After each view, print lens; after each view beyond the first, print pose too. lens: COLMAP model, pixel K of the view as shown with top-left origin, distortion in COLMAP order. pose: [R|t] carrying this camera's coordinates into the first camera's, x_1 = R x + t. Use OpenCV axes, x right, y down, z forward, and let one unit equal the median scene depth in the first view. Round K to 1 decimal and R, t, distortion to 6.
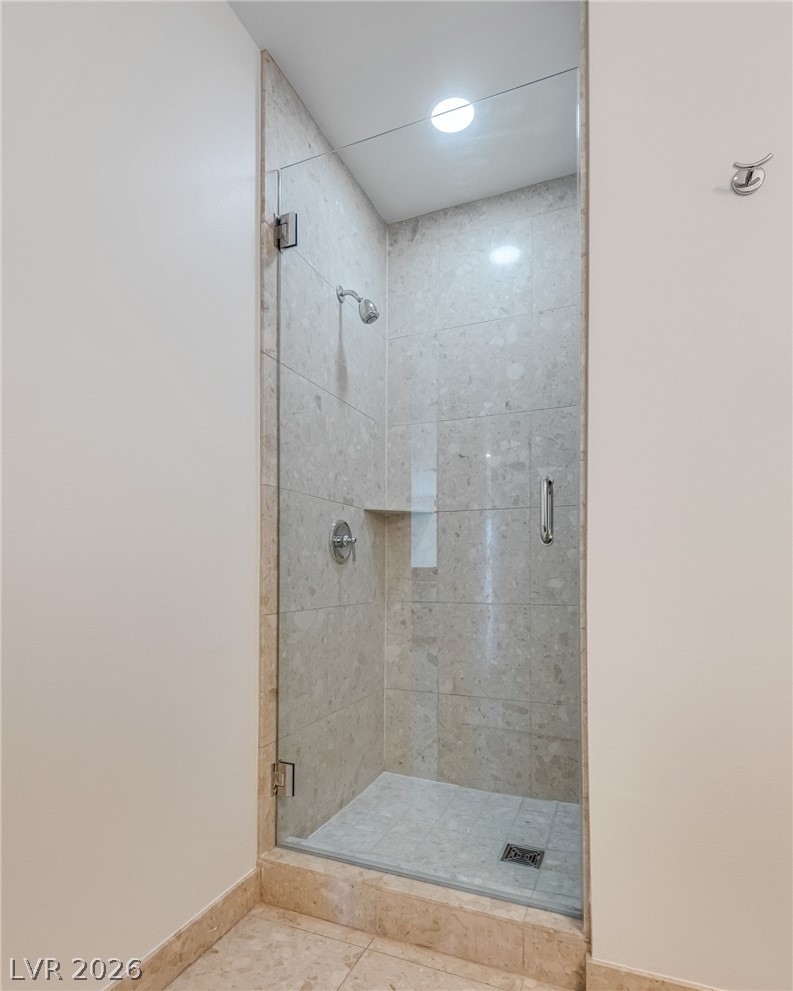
lens RADIAL K [[575.9, 0, 396.3], [0, 575.9, 542.9], [0, 0, 1]] dist [0.039302, -0.002326]
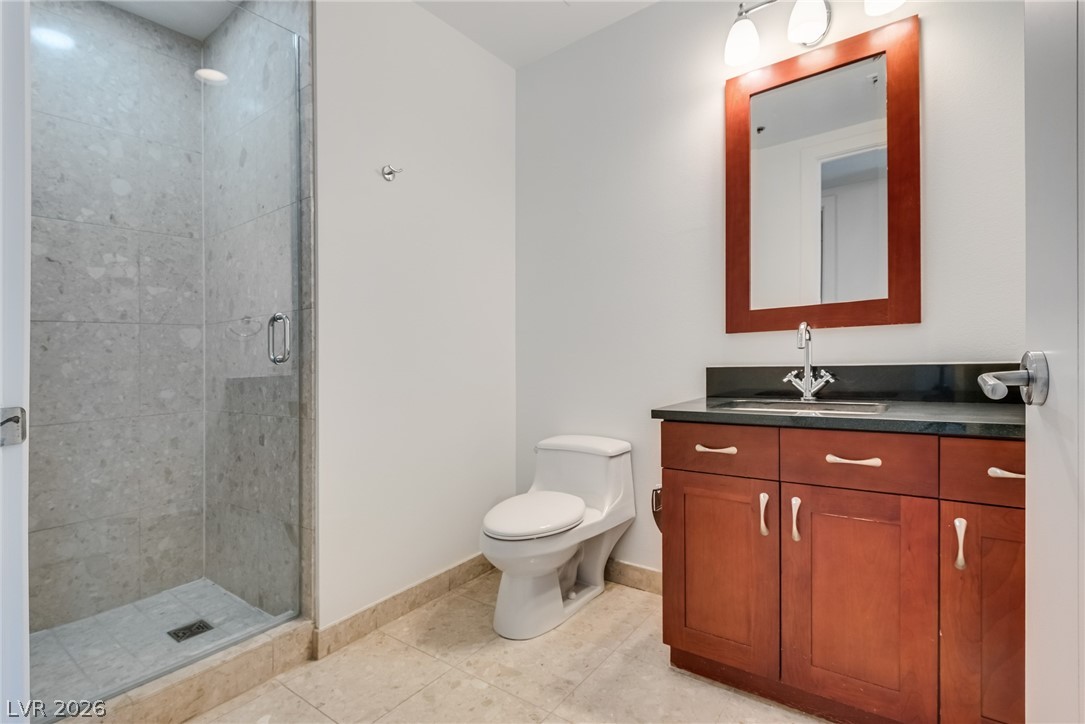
lens RADIAL K [[501.0, 0, 542.5], [0, 501.0, 362.0], [0, 0, 1]] dist [0.000064, 0.000144]
pose [[0.229217, -0.008542, 0.973338, -0.479827], [-0.000663, 0.999960, 0.008932, -0.000351], [-0.973375, -0.002692, 0.229202, 0.085084]]
